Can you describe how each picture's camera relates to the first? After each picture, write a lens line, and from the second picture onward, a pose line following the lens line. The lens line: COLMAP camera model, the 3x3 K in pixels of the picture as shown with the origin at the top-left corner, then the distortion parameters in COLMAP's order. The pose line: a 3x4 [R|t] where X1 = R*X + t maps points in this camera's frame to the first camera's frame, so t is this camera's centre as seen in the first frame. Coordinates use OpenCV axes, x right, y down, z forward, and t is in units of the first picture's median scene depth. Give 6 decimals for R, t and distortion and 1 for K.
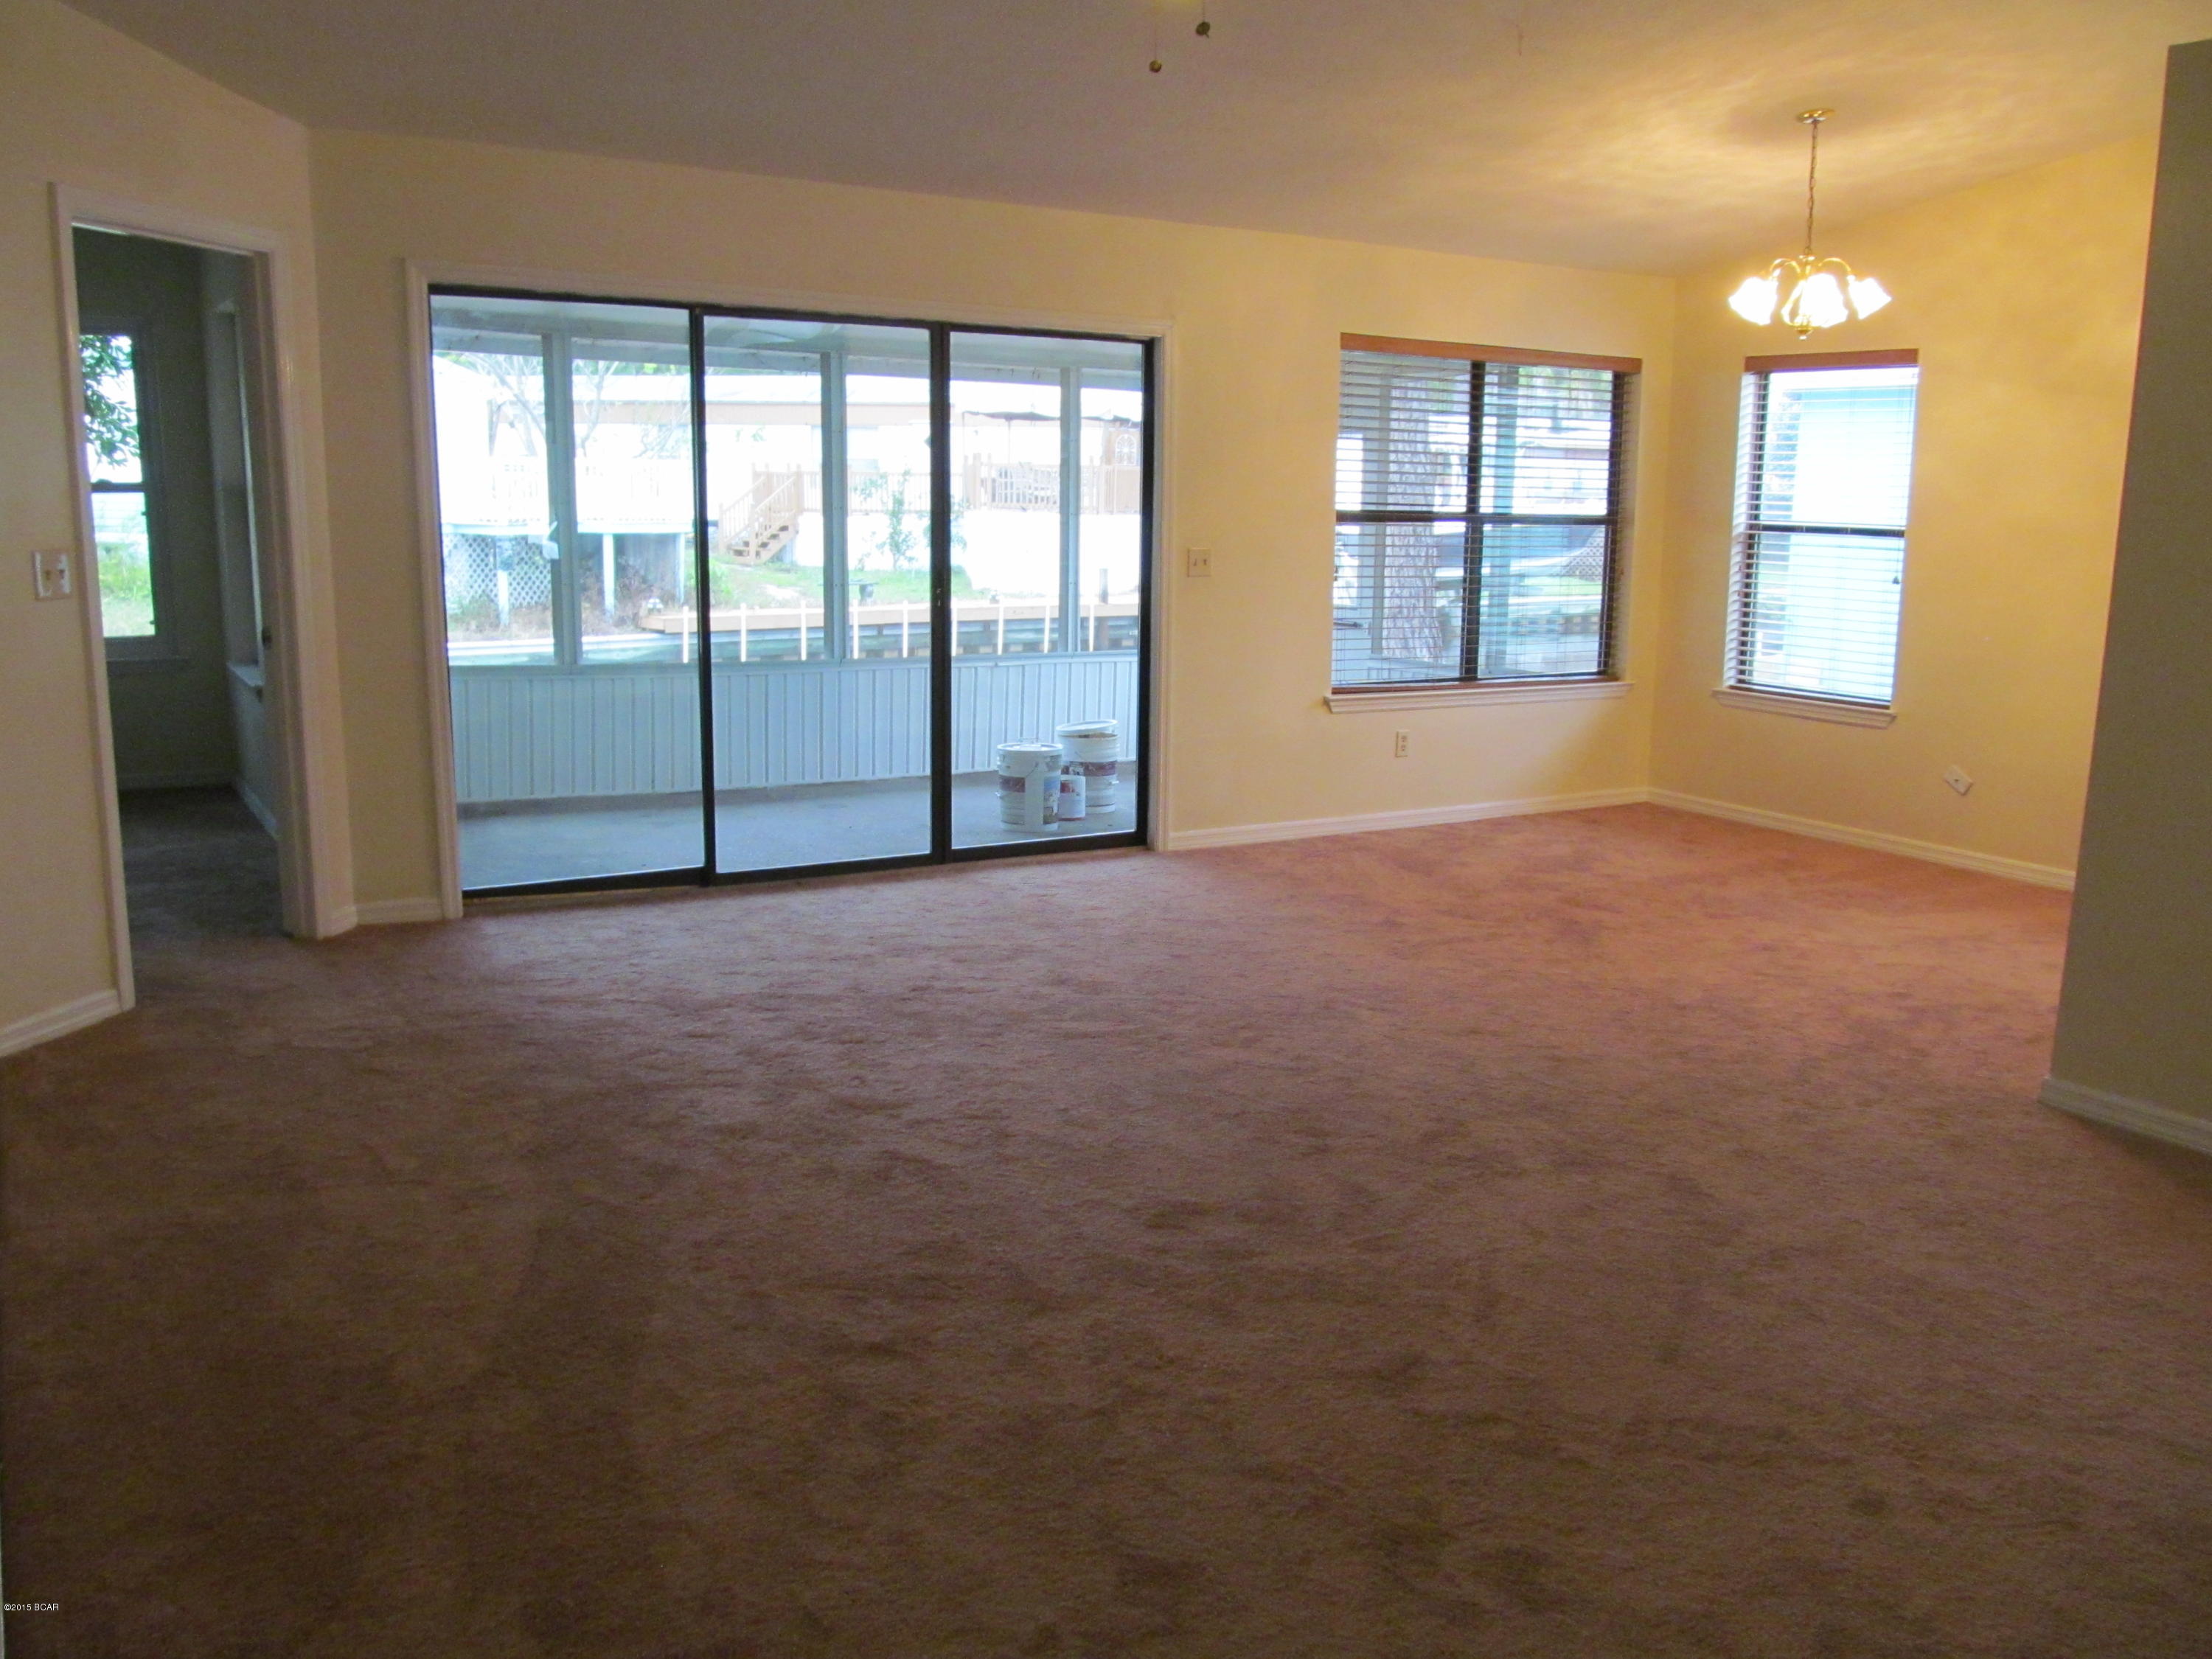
lens RADIAL K [[1819.1, 0, 1113.8], [0, 1819.1, 818.5], [0, 0, 1]] dist [-0.070163, 0.032590]
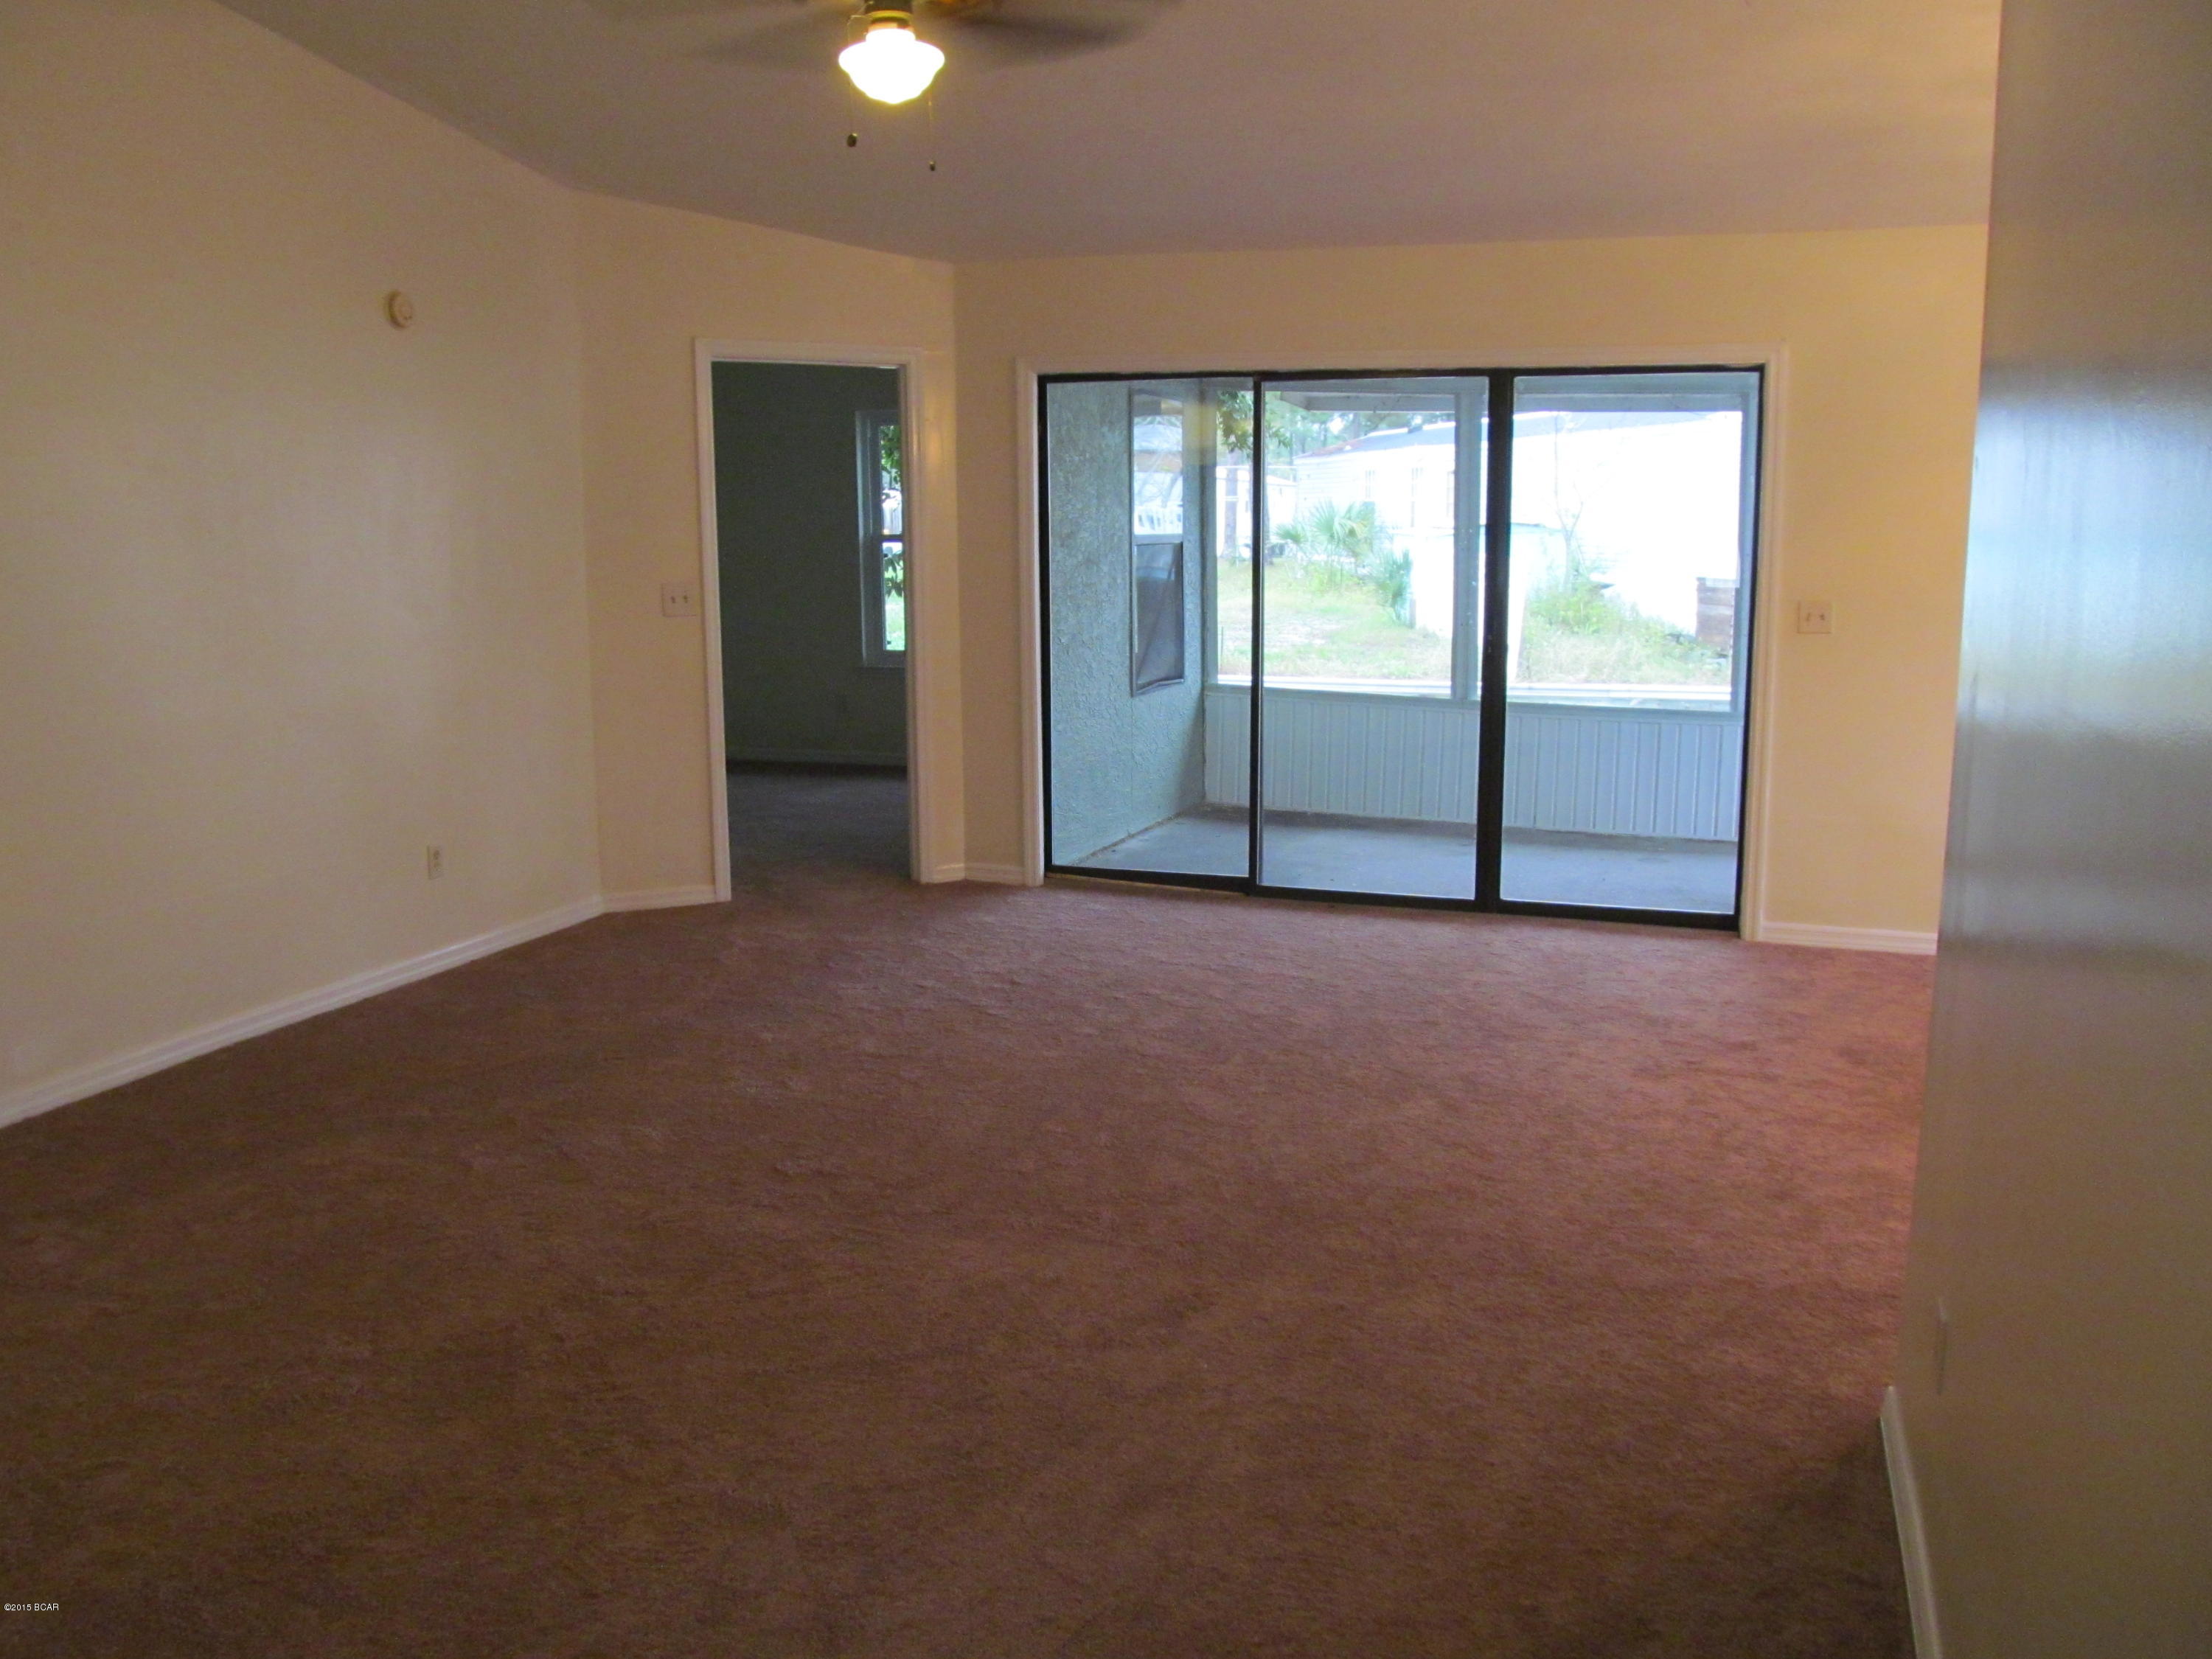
lens RADIAL K [[1819.1, 0, 1113.3], [0, 1819.1, 828.6], [0, 0, 1]] dist [-0.070163, 0.032590]
pose [[0.626899, 0.111098, -0.771139, 0.532862], [-0.125773, 0.991230, 0.040559, -0.034700], [0.768882, 0.071562, 0.635374, 0.212161]]
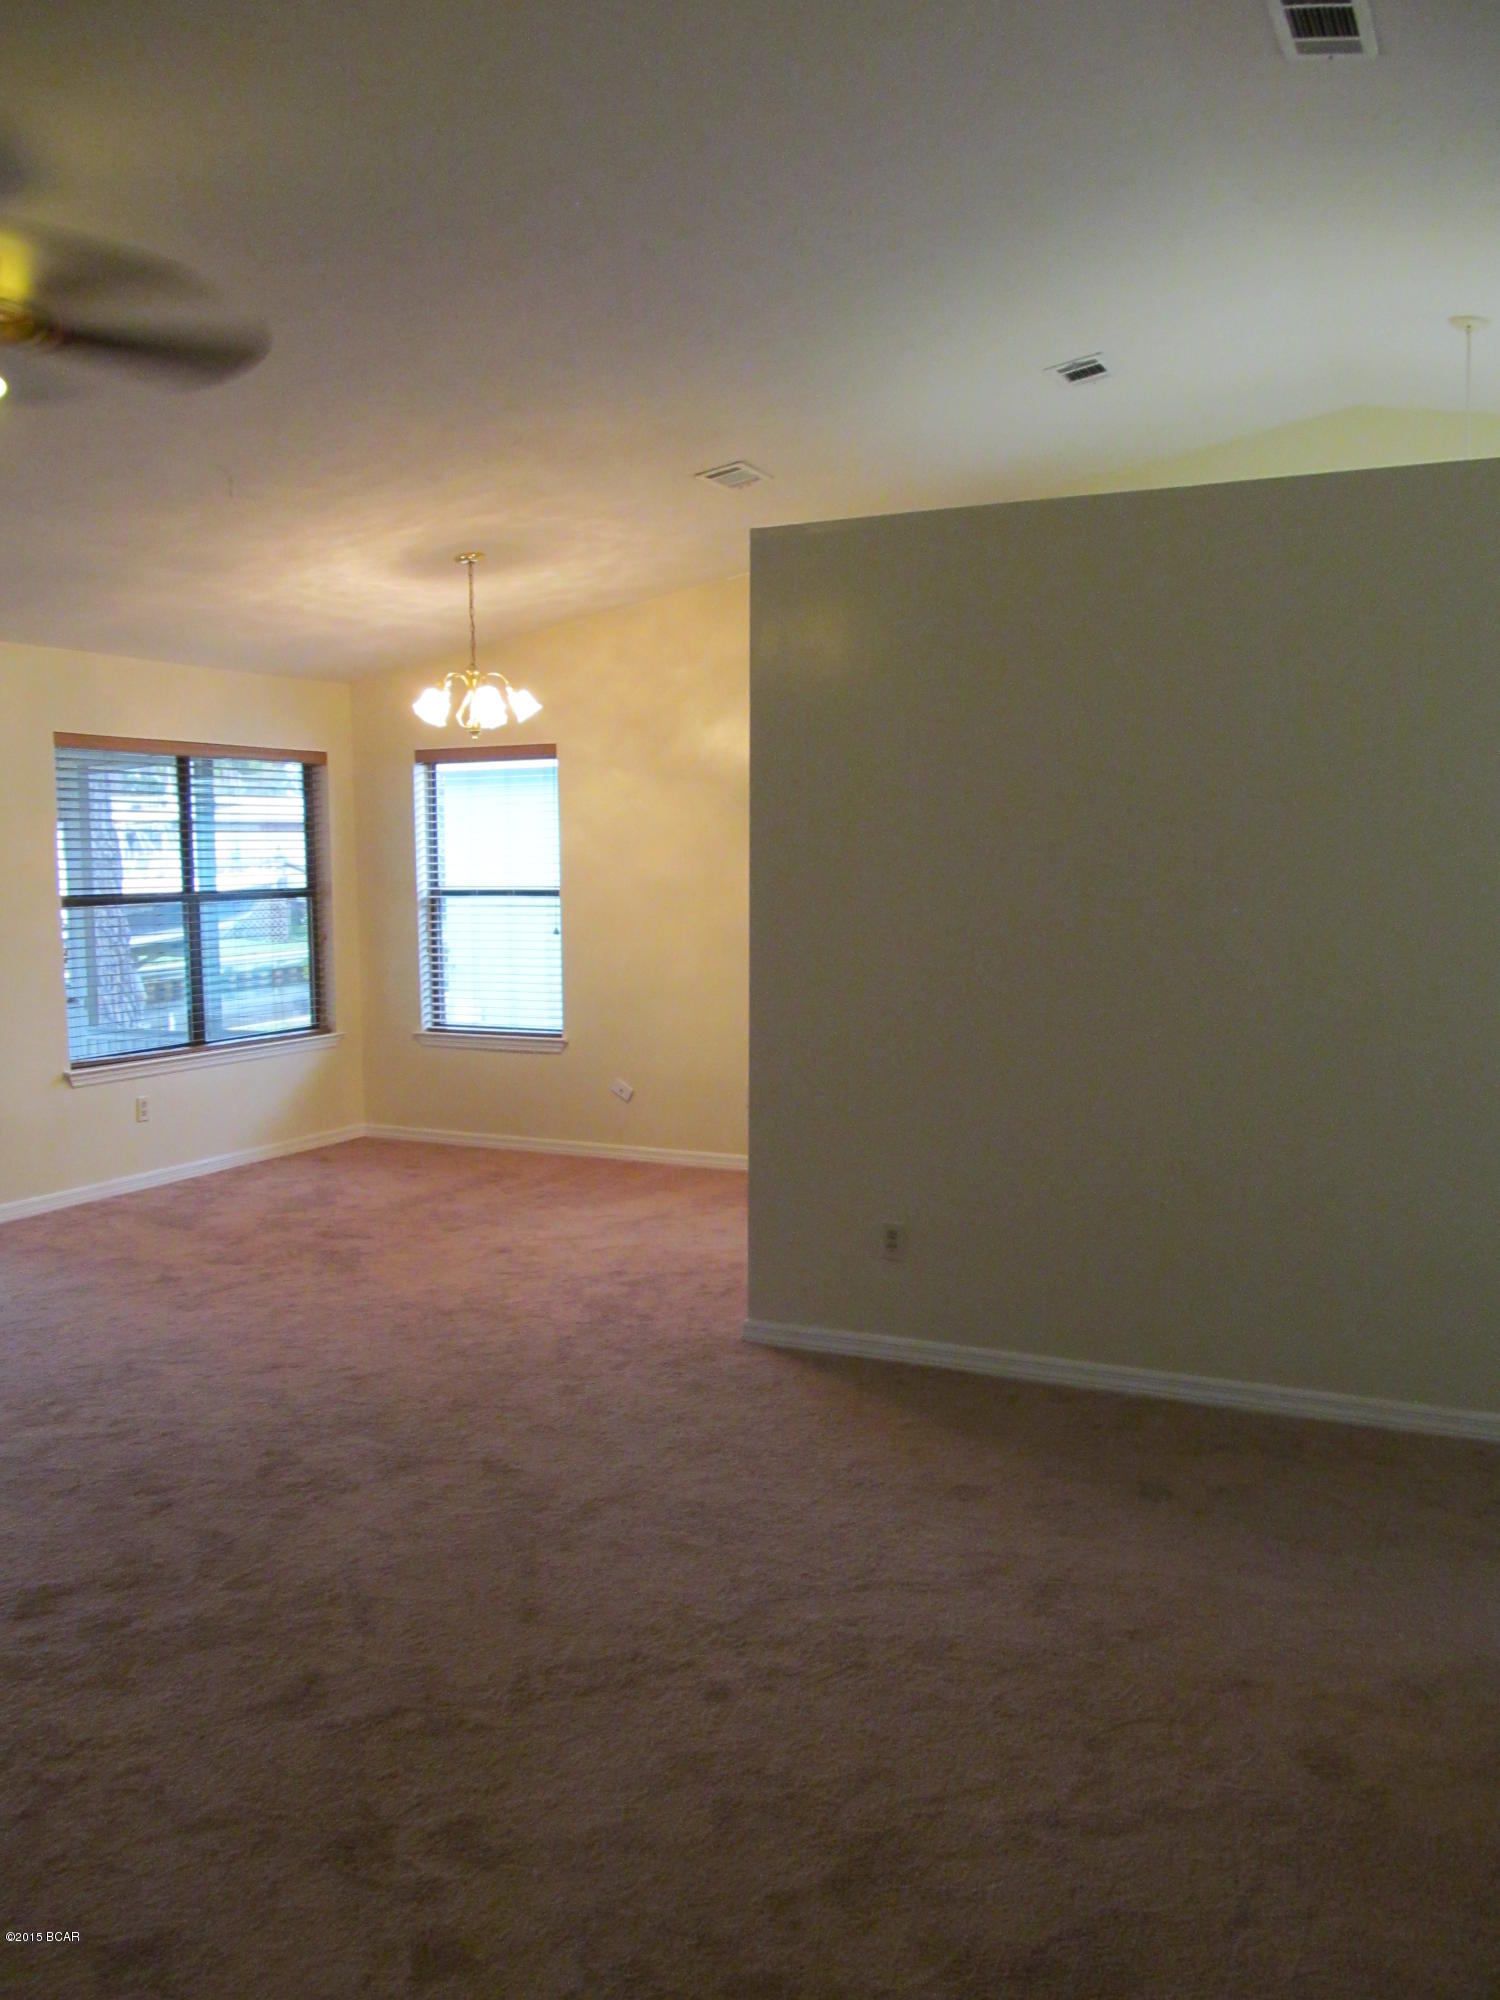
lens RADIAL K [[1644.8, 0, 746.2], [0, 1644.8, 977.8], [0, 0, 1]] dist [-0.070163, 0.032590]
pose [[0.850030, -0.067022, 0.522453, -0.040127], [0.122064, 0.989936, -0.071606, -0.006721], [-0.512396, 0.124640, 0.849656, -0.005111]]
